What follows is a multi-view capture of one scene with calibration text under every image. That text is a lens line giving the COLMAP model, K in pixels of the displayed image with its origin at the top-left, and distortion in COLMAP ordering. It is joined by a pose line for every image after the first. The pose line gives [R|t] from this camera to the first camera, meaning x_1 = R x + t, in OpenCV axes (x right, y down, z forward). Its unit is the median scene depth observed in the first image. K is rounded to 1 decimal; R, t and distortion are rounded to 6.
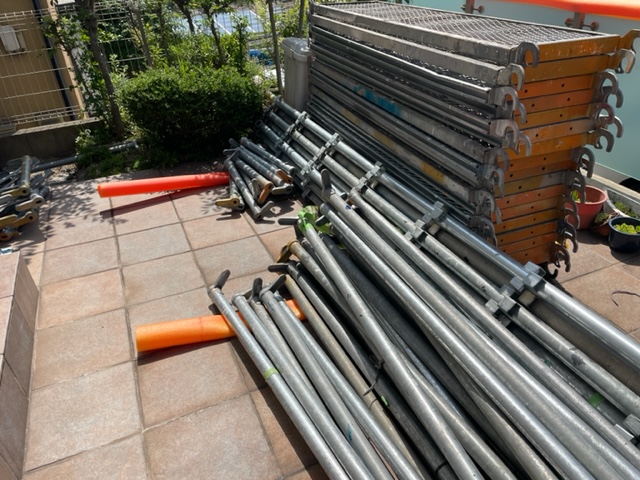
lens RADIAL K [[482.7, 0, 315.5], [0, 482.7, 241.2], [0, 0, 1]] dist [0.033510, -0.047473]
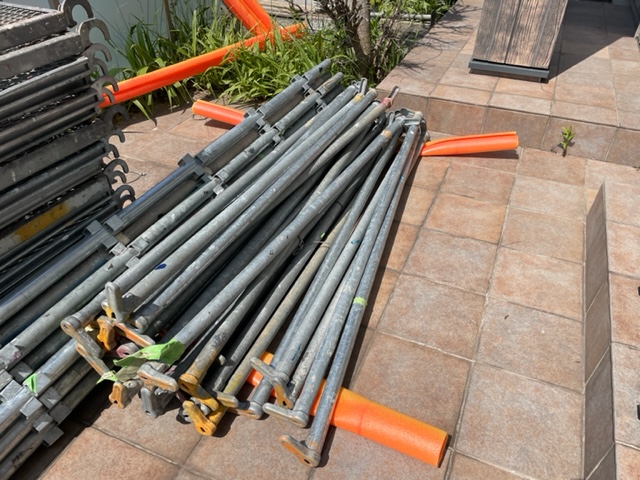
lens RADIAL K [[482.7, 0, 320.5], [0, 482.7, 242.5], [0, 0, 1]] dist [0.033510, -0.047473]
pose [[-0.697866, -0.415913, 0.583095, -0.533628], [0.371304, 0.486088, 0.791108, -0.605901], [-0.612468, 0.768592, -0.184794, 1.007403]]
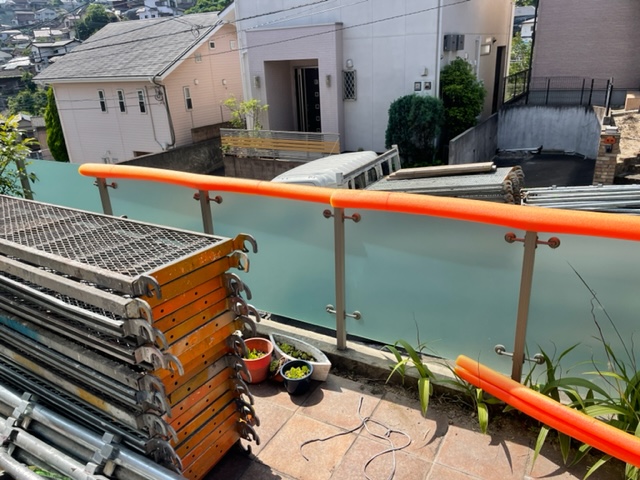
lens RADIAL K [[482.7, 0, 320.3], [0, 482.7, 241.0], [0, 0, 1]] dist [0.033510, -0.047473]
pose [[0.794220, -0.192936, 0.576185, 0.132088], [0.310533, 0.943946, -0.111960, -0.207354], [-0.522287, 0.267845, 0.809614, -0.006332]]
